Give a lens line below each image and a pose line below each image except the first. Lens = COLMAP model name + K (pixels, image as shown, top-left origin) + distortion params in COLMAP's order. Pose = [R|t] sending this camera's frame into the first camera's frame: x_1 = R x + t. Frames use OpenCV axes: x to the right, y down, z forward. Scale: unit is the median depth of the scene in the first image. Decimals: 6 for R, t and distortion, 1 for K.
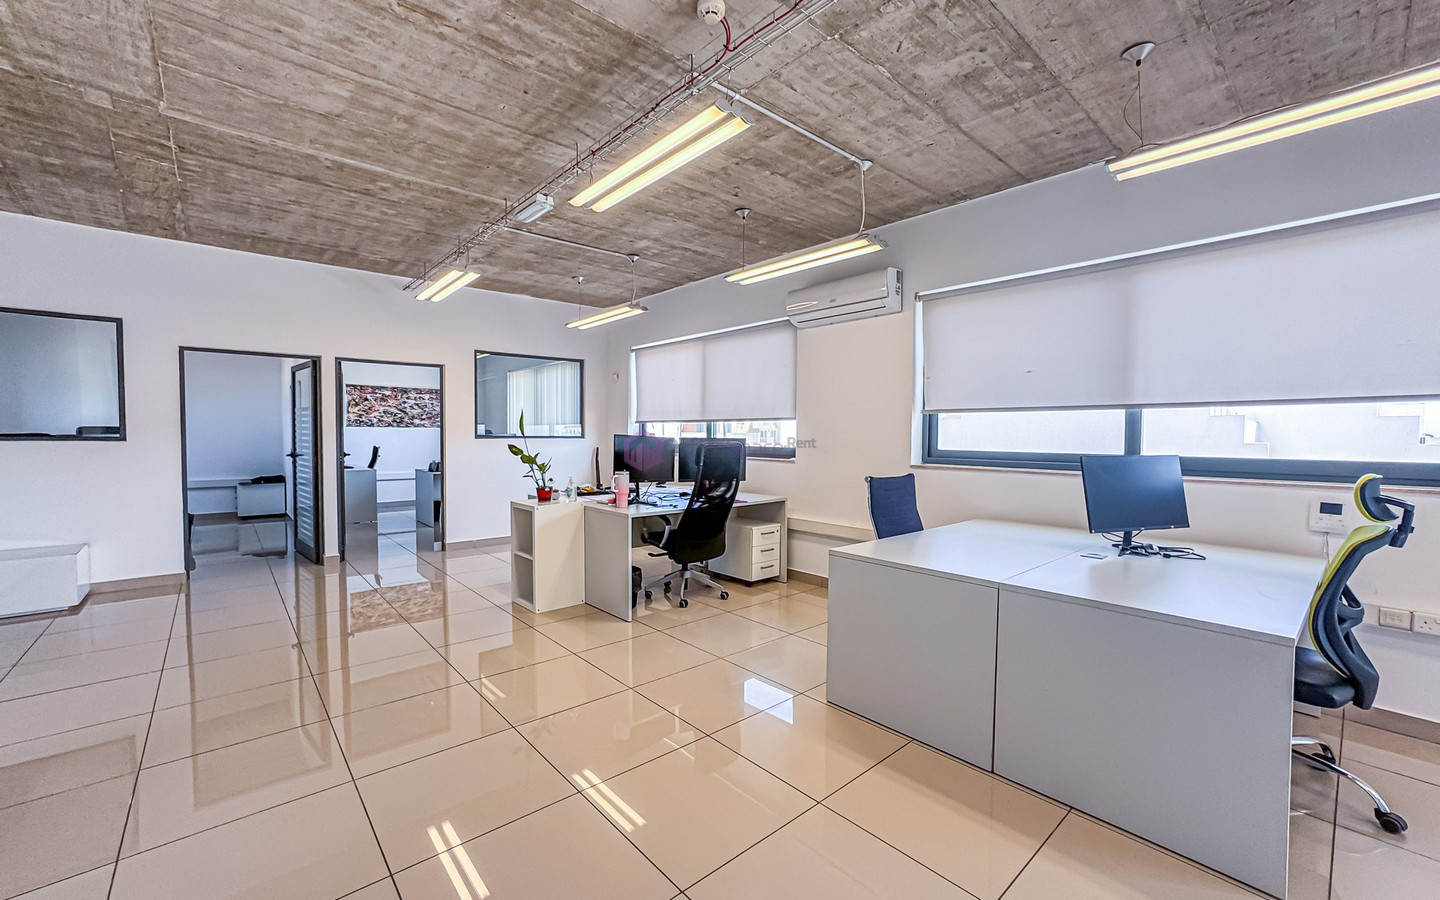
lens RADIAL K [[582.0, 0, 720.0], [0, 582.0, 450.0], [0, 0, 1]] dist [-0.035424, 0.014877]
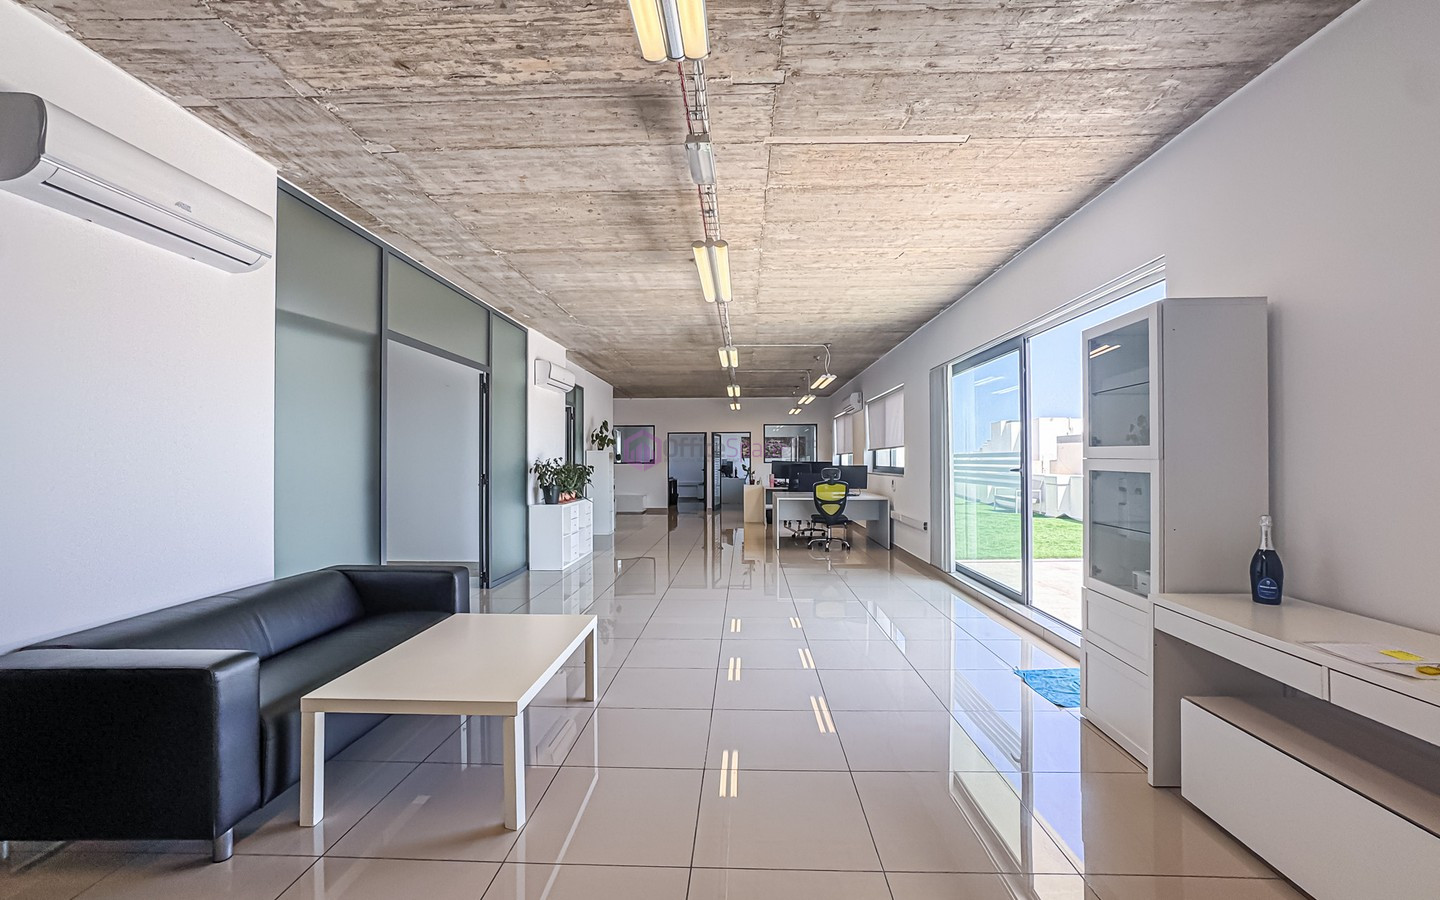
lens RADIAL K [[604.1, 0, 722.1], [0, 604.1, 452.8], [0, 0, 1]] dist [-0.037568, 0.016683]
pose [[0.723482, -0.017092, -0.690131, 0.981472], [-0.012870, 0.999186, -0.038238, 0.029338], [0.690223, 0.036546, 0.722673, -0.741672]]
